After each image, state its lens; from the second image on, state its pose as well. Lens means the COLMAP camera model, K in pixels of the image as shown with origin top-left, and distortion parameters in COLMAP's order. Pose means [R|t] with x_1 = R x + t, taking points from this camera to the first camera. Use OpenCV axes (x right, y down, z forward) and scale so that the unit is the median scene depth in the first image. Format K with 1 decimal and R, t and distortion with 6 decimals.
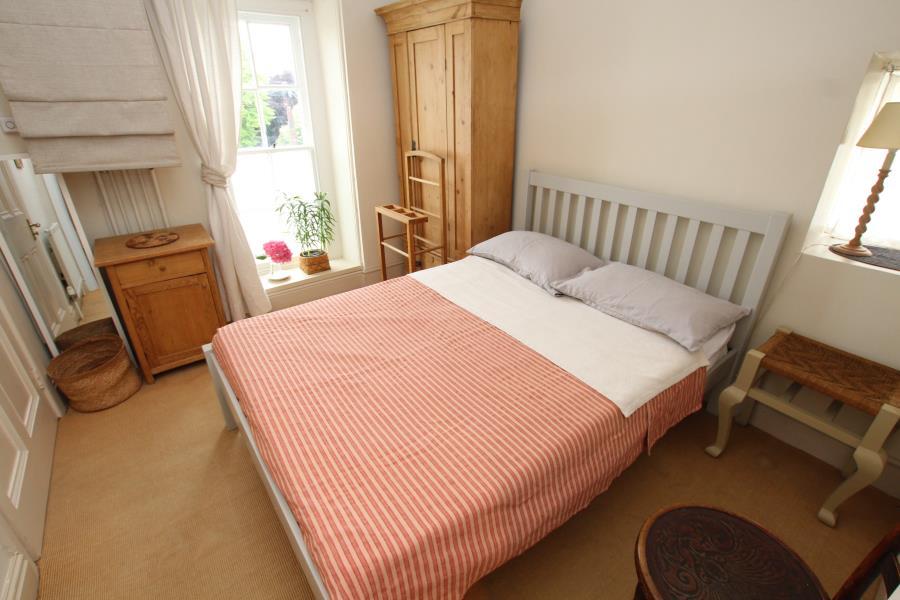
lens RADIAL K [[424.9, 0, 450.8], [0, 424.9, 295.8], [0, 0, 1]] dist [-0.030124, 0.001593]
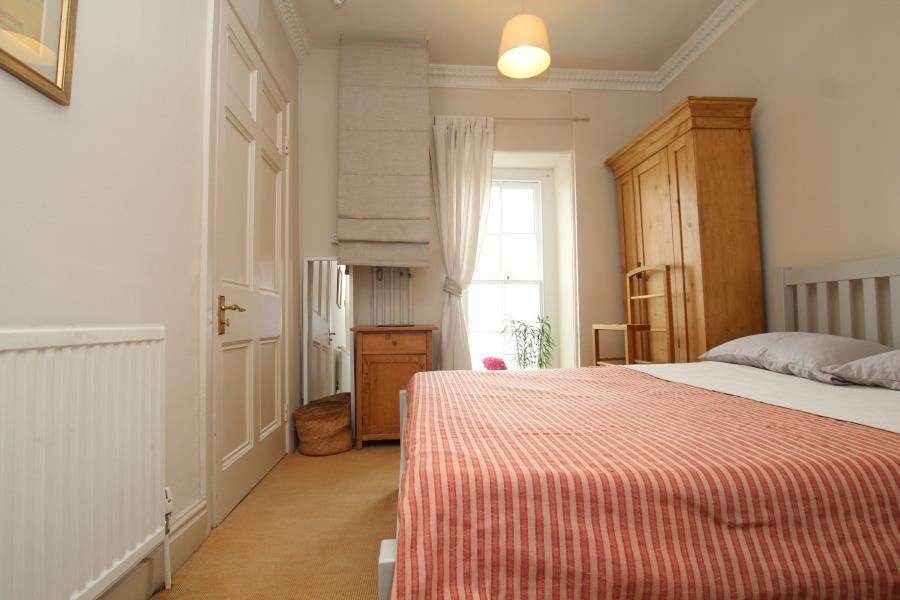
lens RADIAL K [[424.9, 0, 450.8], [0, 424.9, 295.8], [0, 0, 1]] dist [-0.030124, 0.001593]
pose [[0.848929, -0.036064, -0.527275, 0.072102], [-0.216064, 0.886806, -0.408524, 0.255905], [0.482324, 0.460733, 0.745043, 0.123458]]
